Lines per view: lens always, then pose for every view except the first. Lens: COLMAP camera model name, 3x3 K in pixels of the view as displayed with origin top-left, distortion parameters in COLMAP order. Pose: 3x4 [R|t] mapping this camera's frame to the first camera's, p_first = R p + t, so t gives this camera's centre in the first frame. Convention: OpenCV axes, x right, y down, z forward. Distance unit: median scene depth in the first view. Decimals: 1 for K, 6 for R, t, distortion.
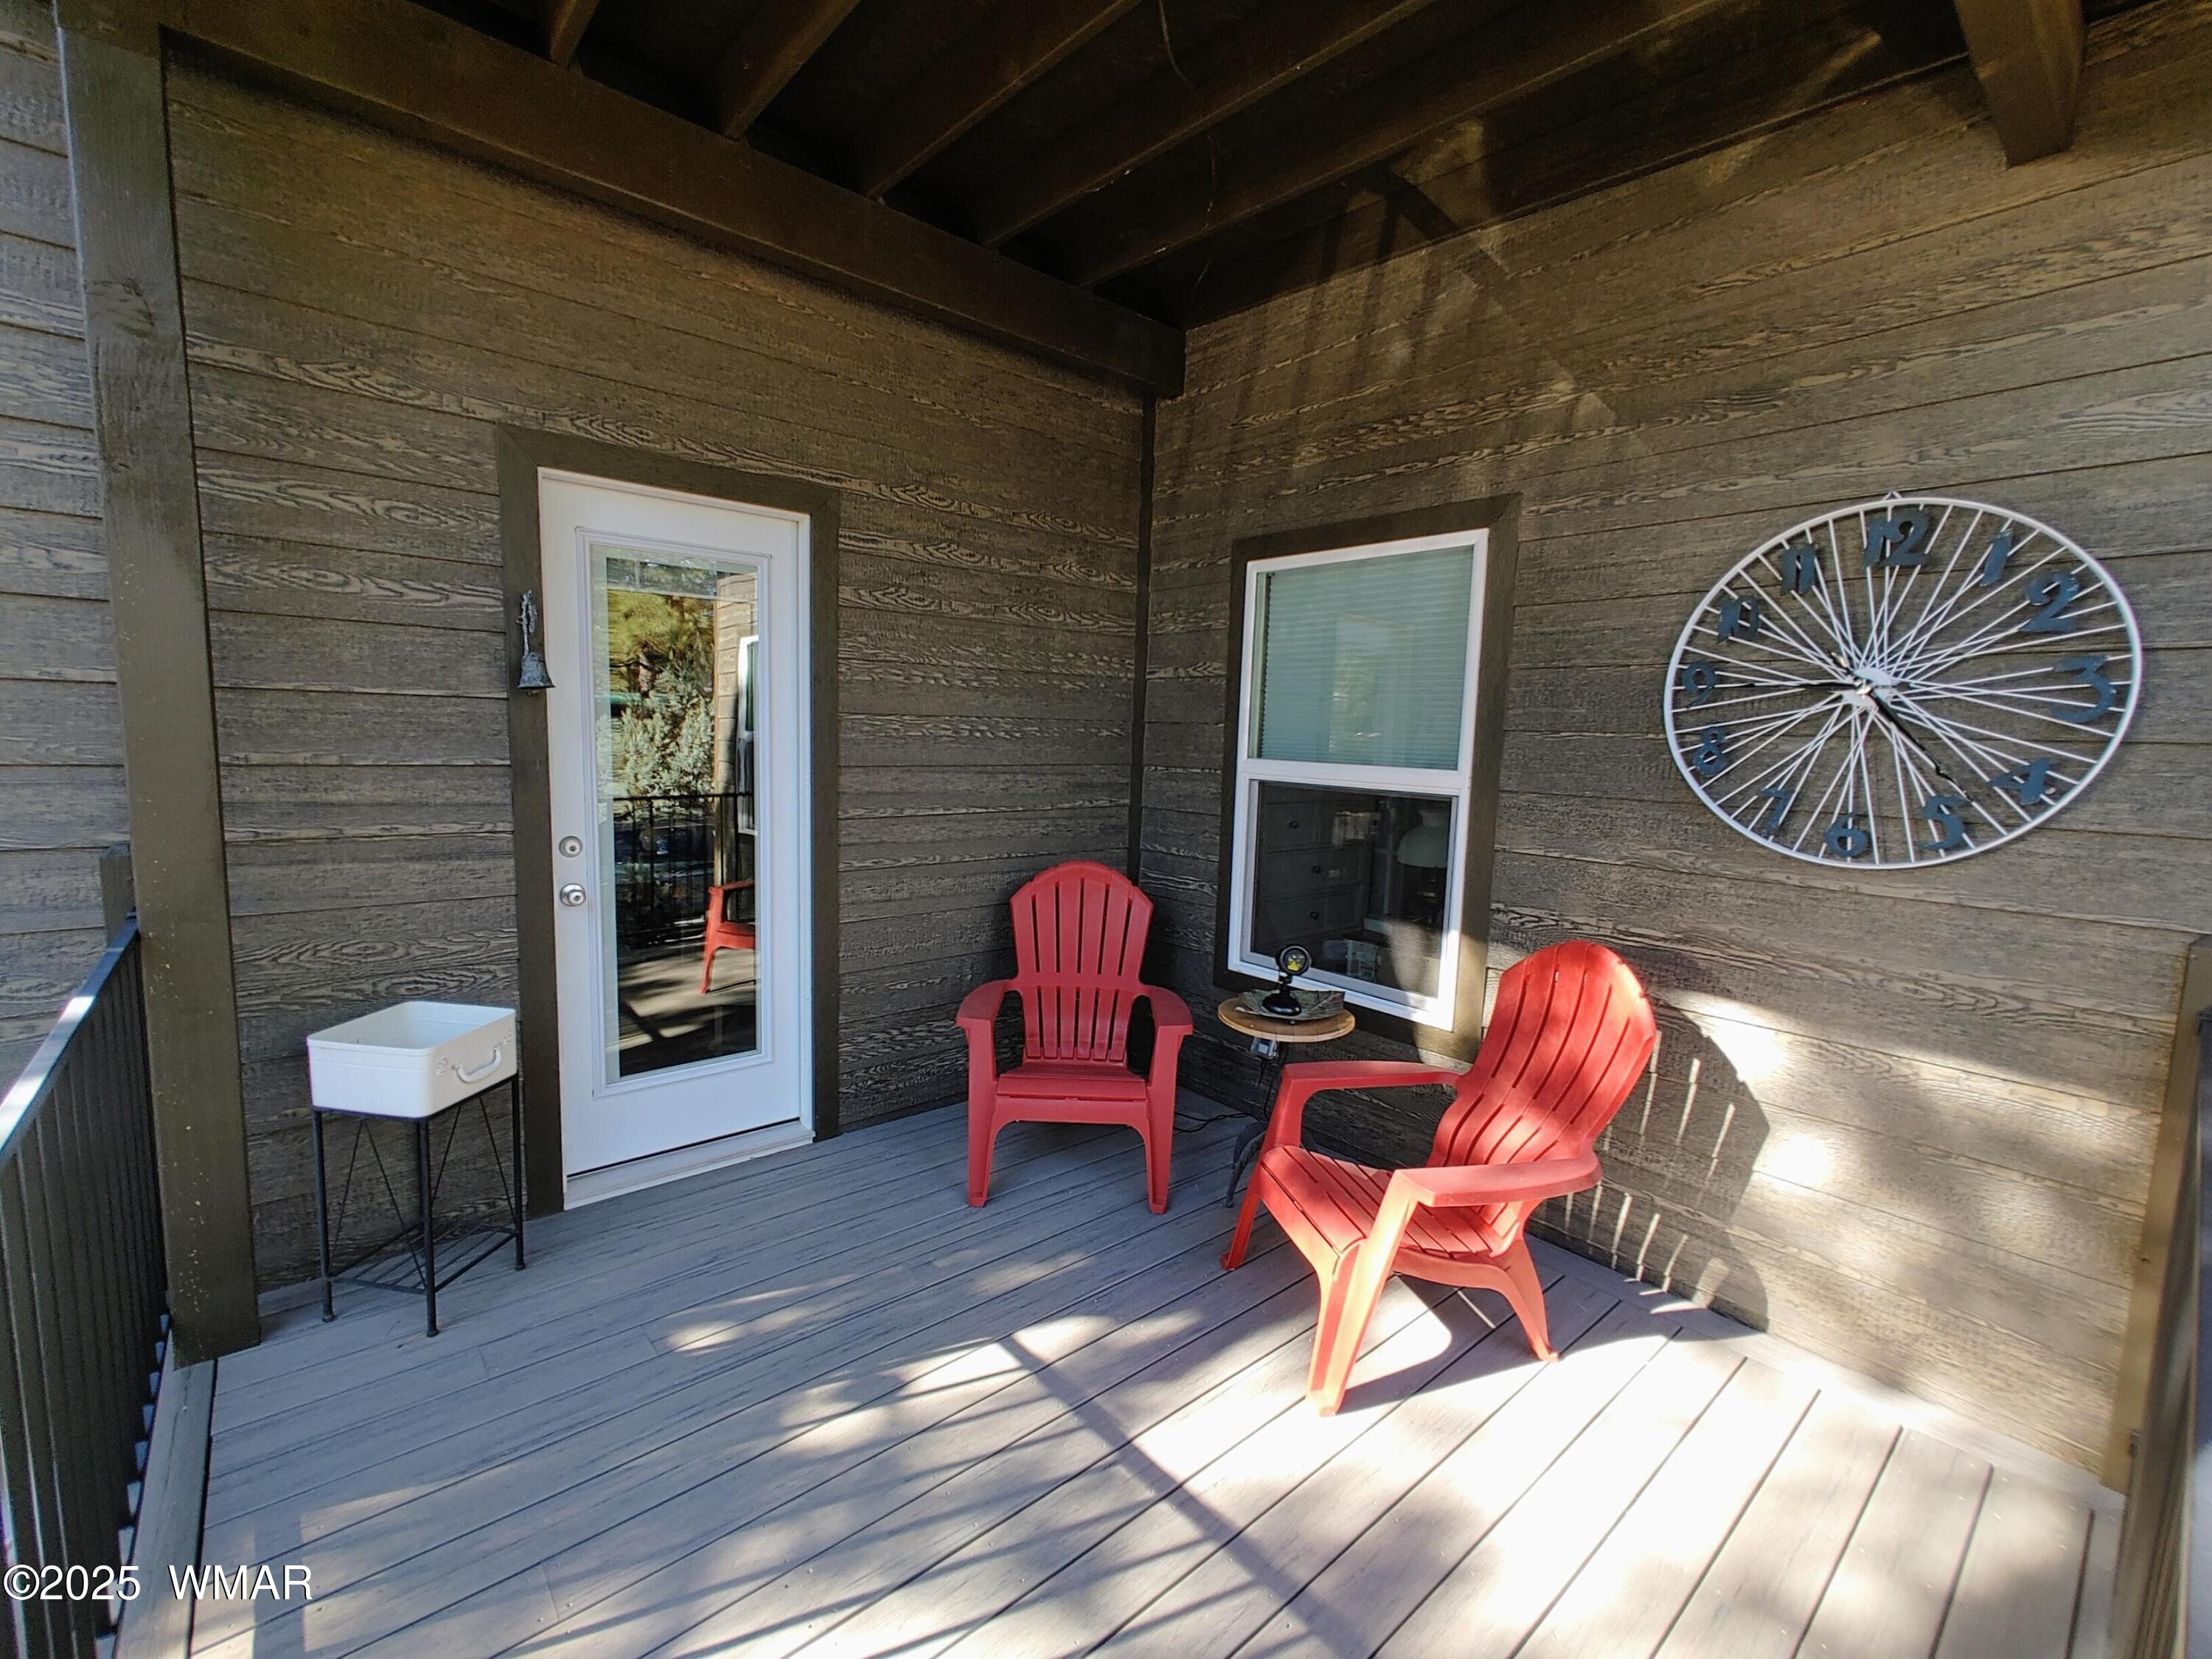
lens RADIAL K [[967.2, 0, 1096.5], [0, 967.2, 838.6], [0, 0, 1]] dist [0.002029, 0.000590]
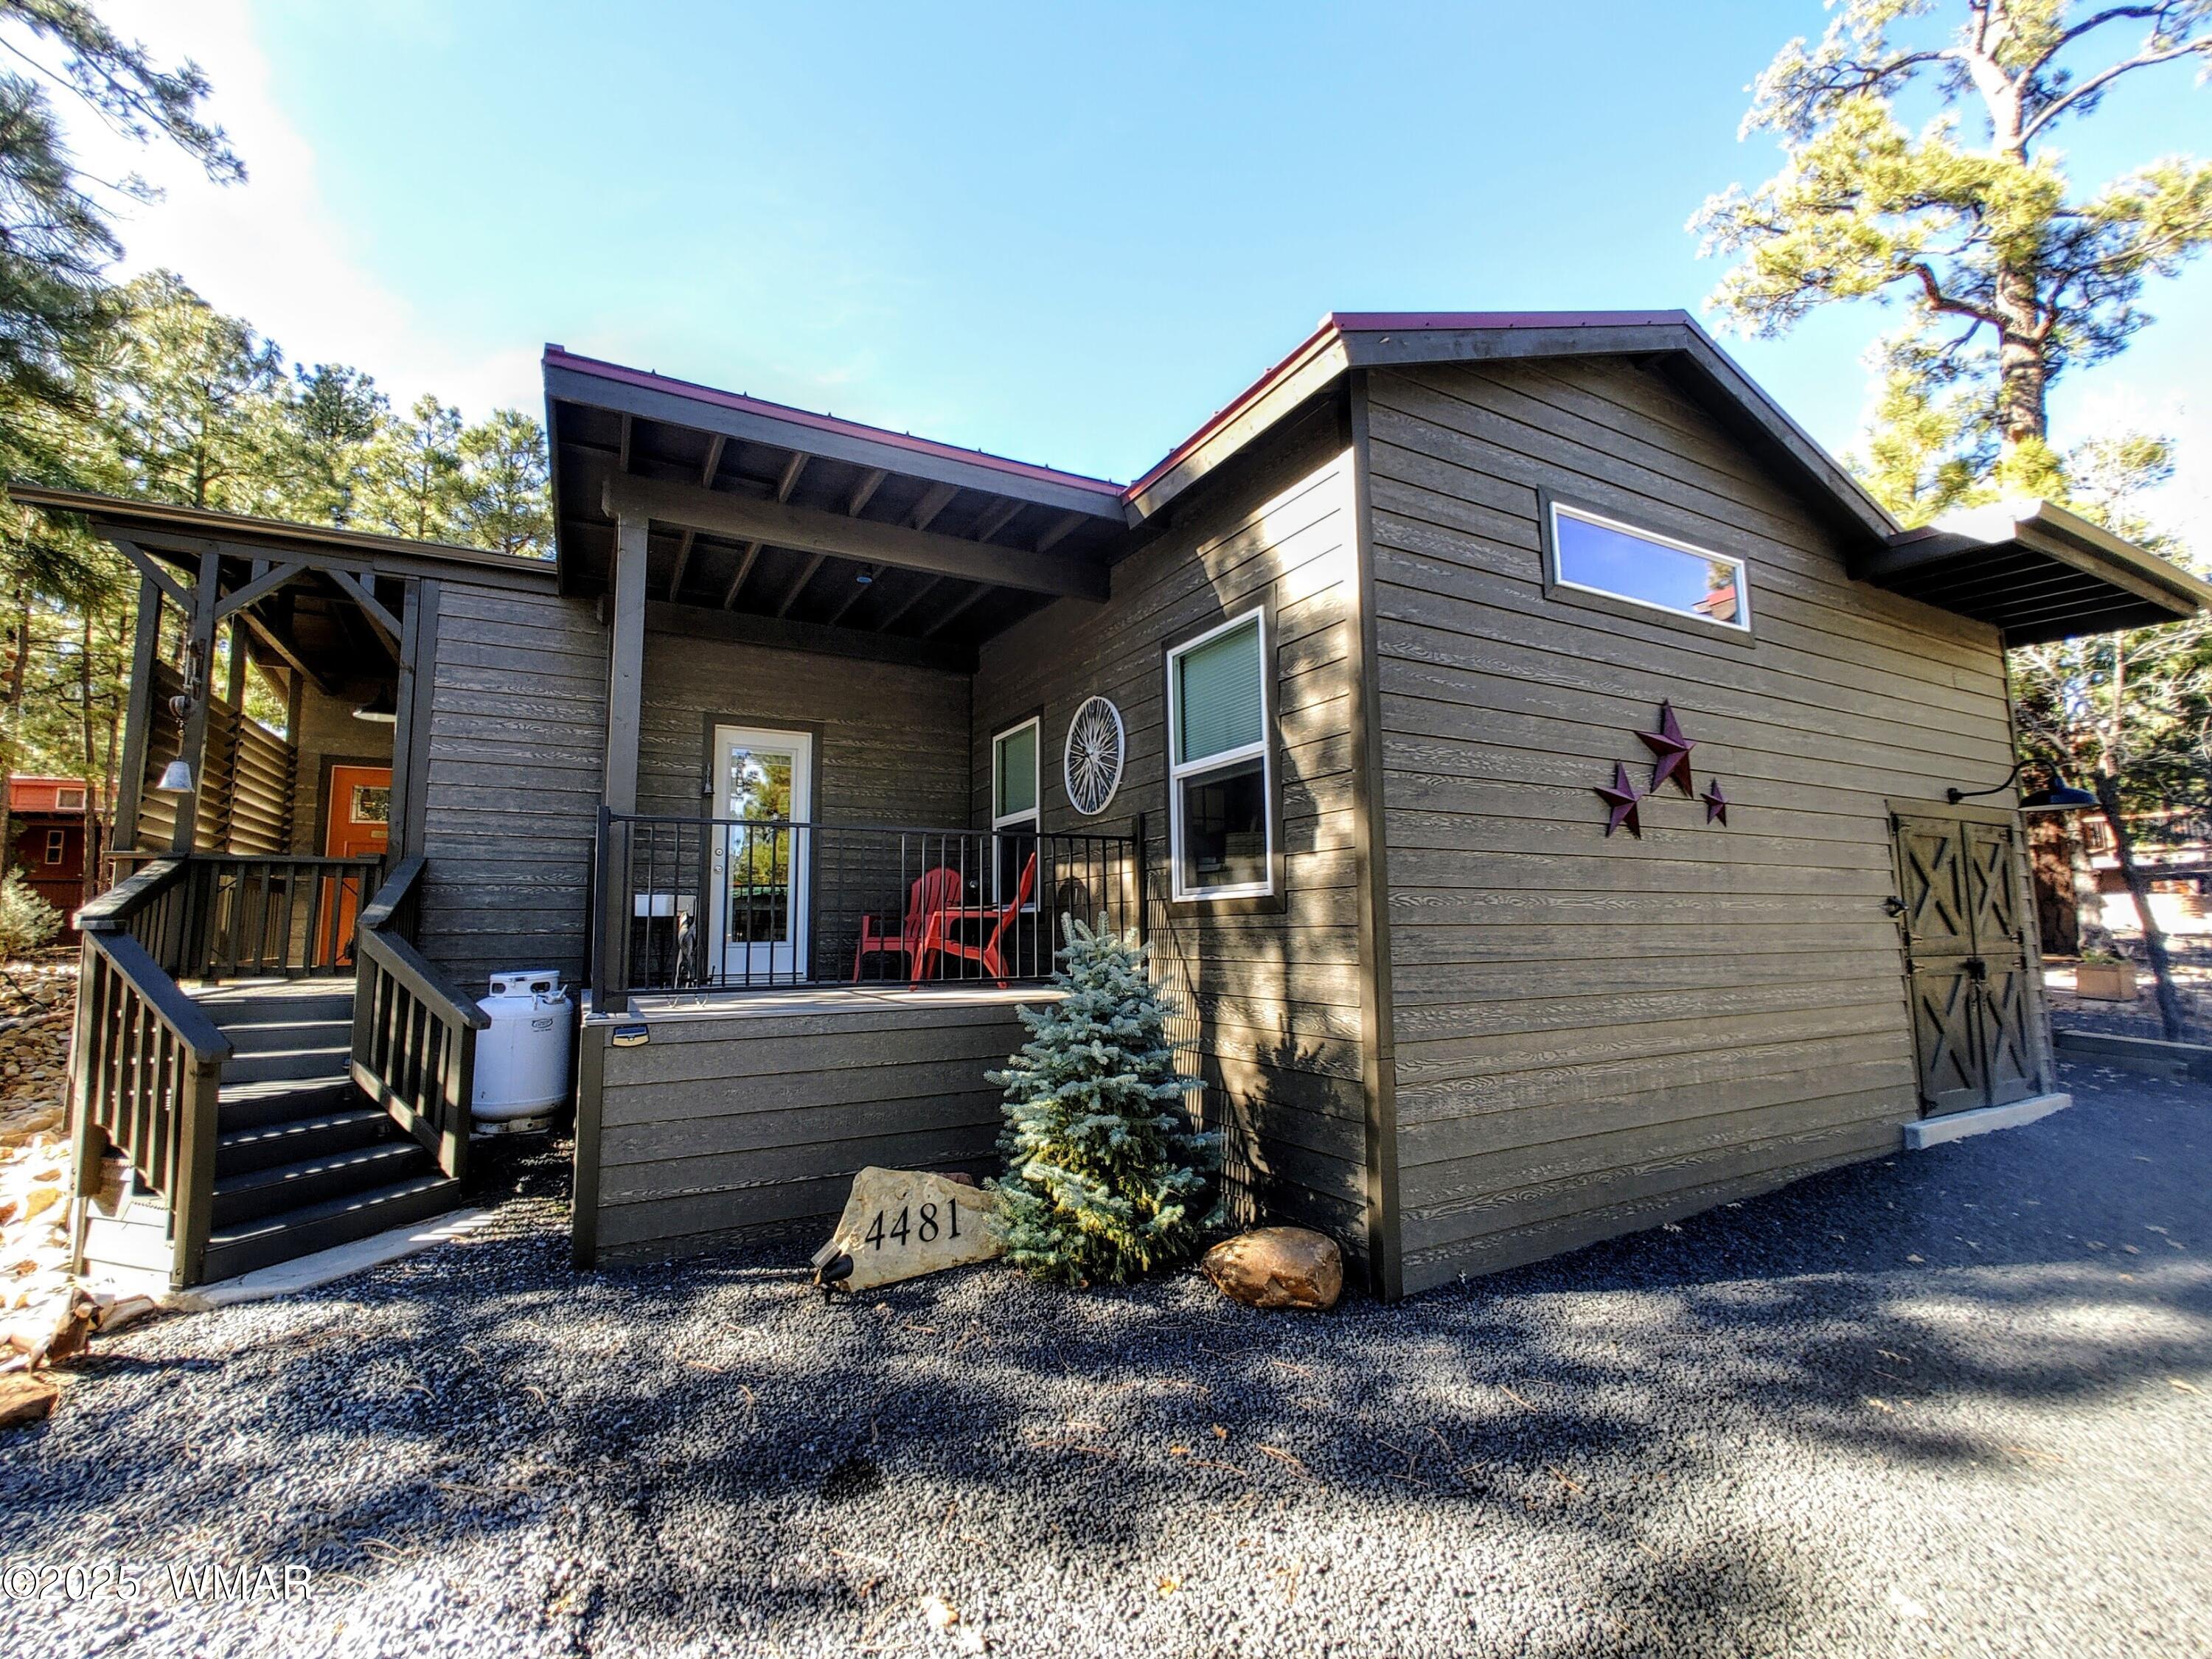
lens RADIAL K [[968.1, 0, 1106.0], [0, 968.1, 829.5], [0, 0, 1]] dist [0.002969, 0.000374]
pose [[0.976719, -0.064669, -0.204544, 1.006737], [0.017167, 0.973985, -0.225960, 0.532578], [0.213835, 0.217188, 0.952420, -1.289941]]
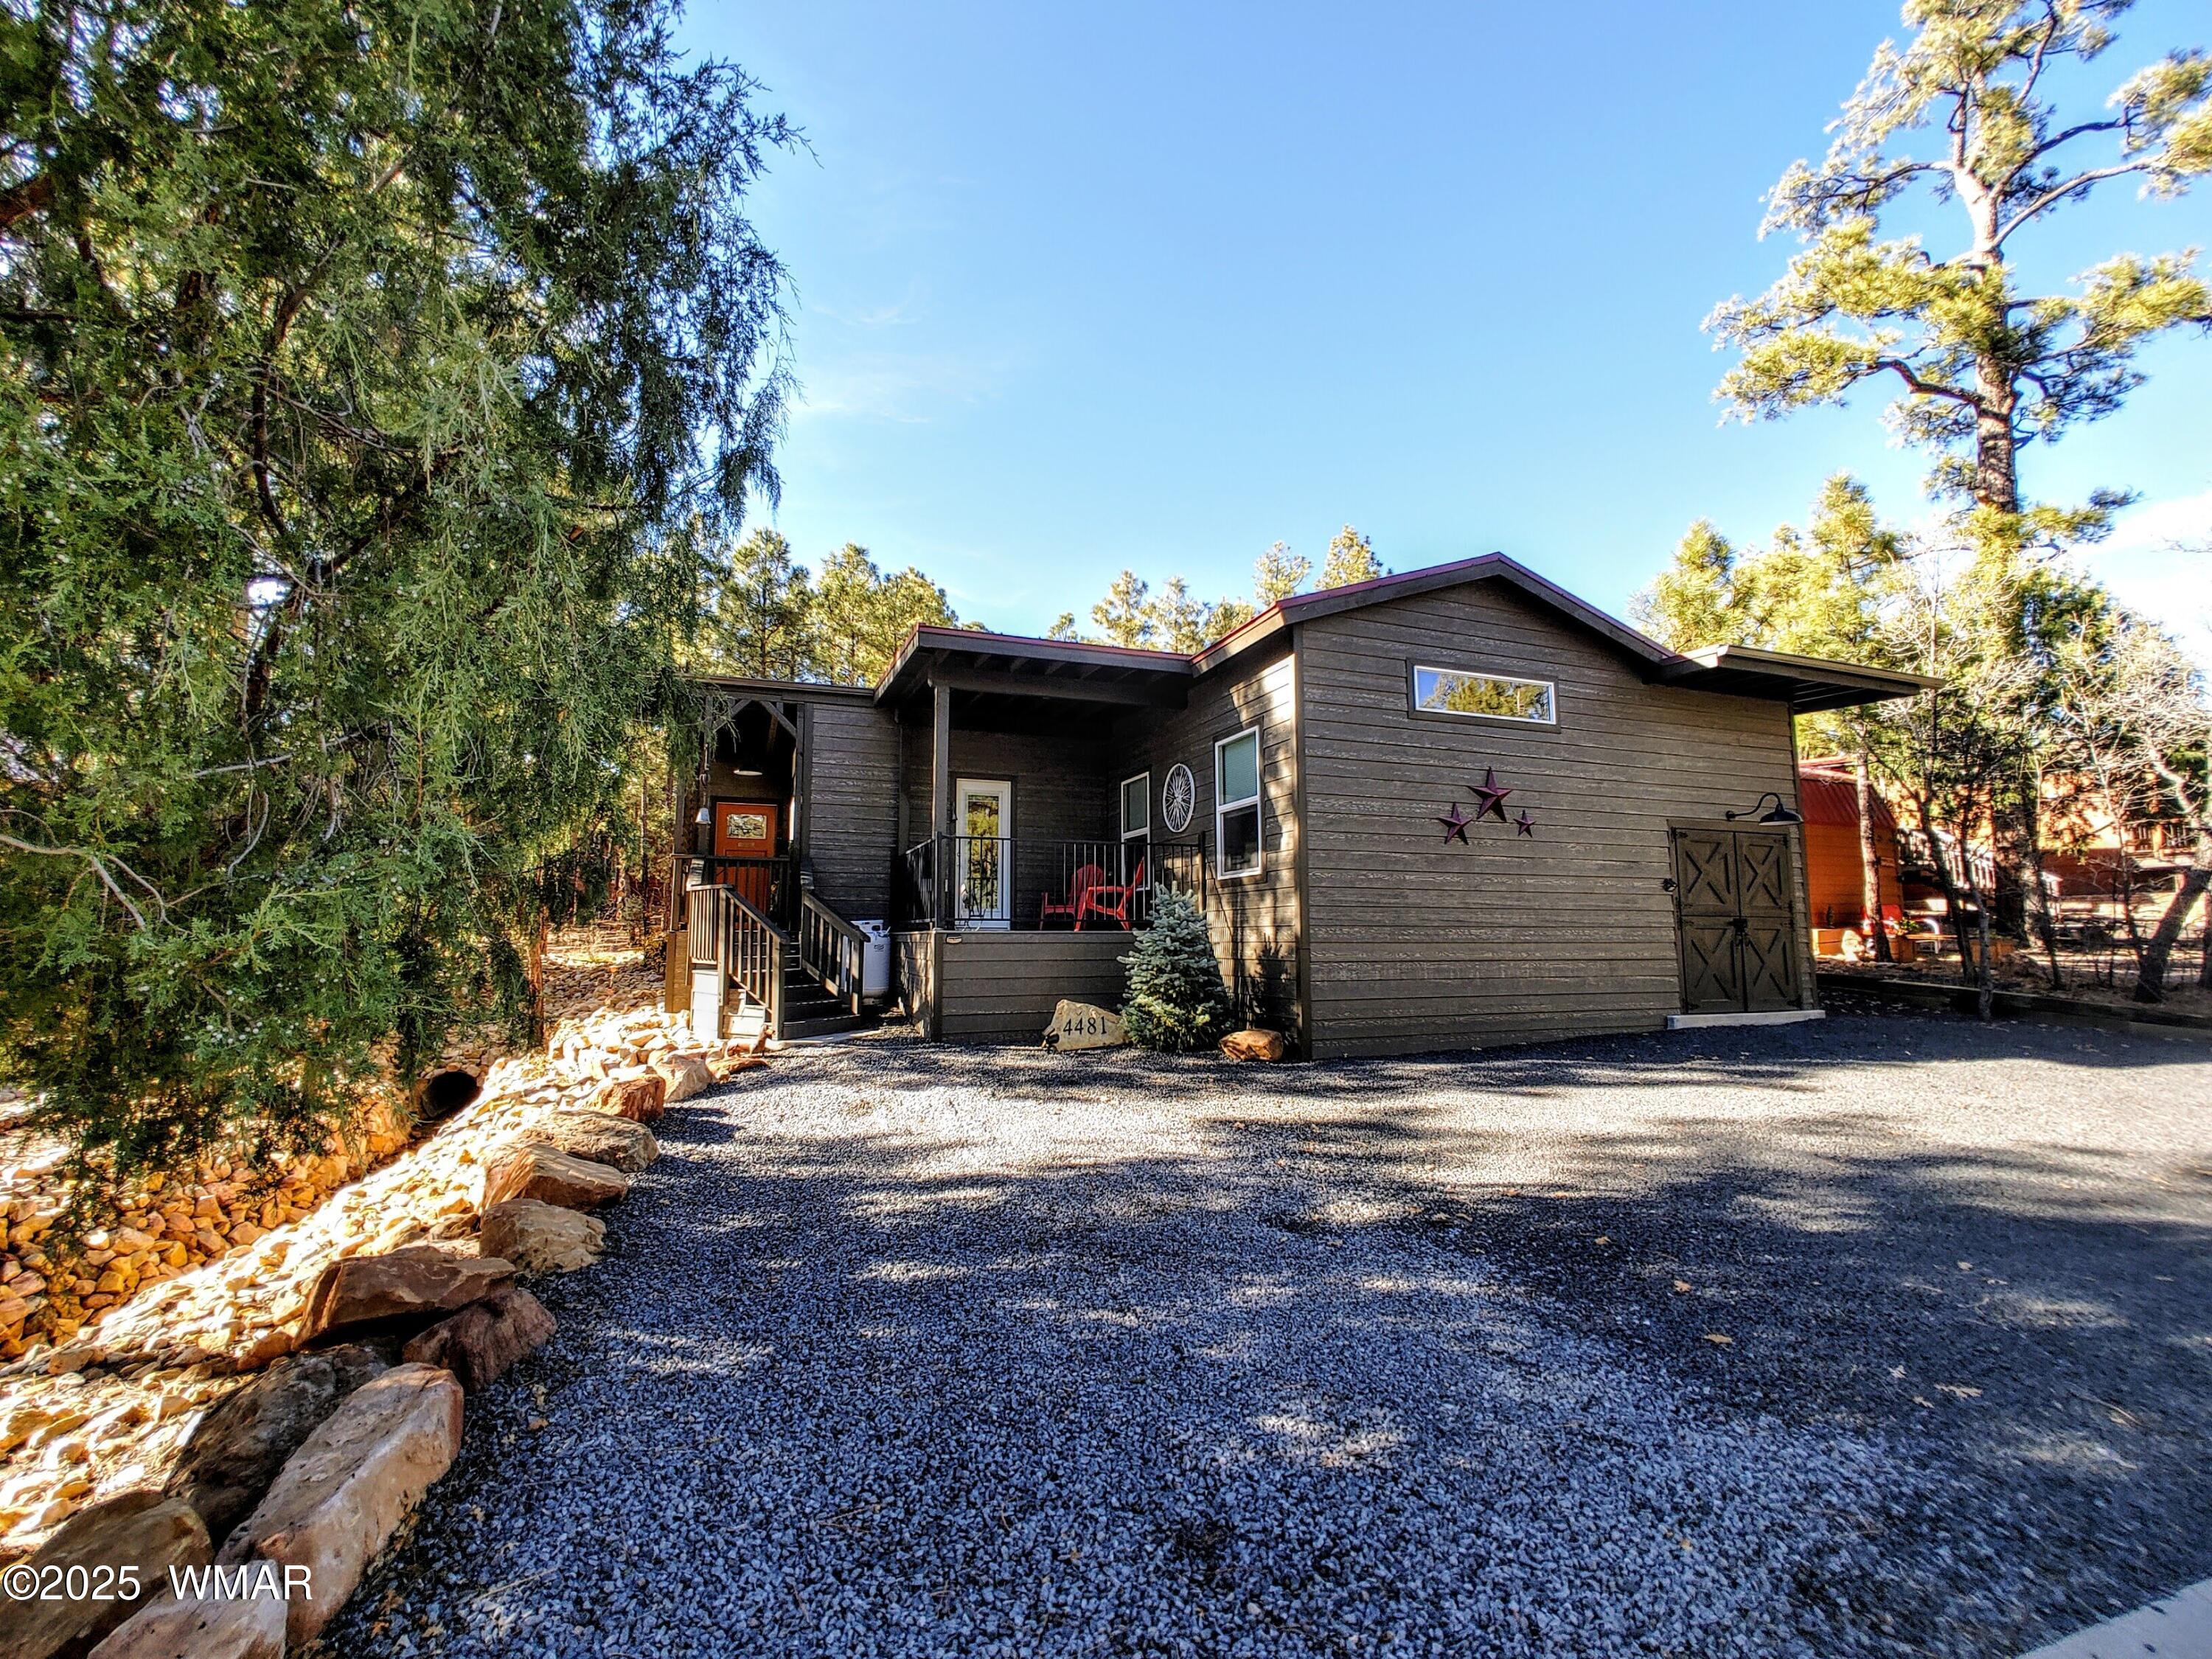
lens RADIAL K [[968.1, 0, 1106.0], [0, 968.1, 829.5], [0, 0, 1]] dist [0.002969, 0.000374]
pose [[0.939768, -0.072722, -0.333987, 1.514638], [-0.007652, 0.972385, -0.233258, 0.871152], [0.341727, 0.221764, 0.913260, -2.731791]]
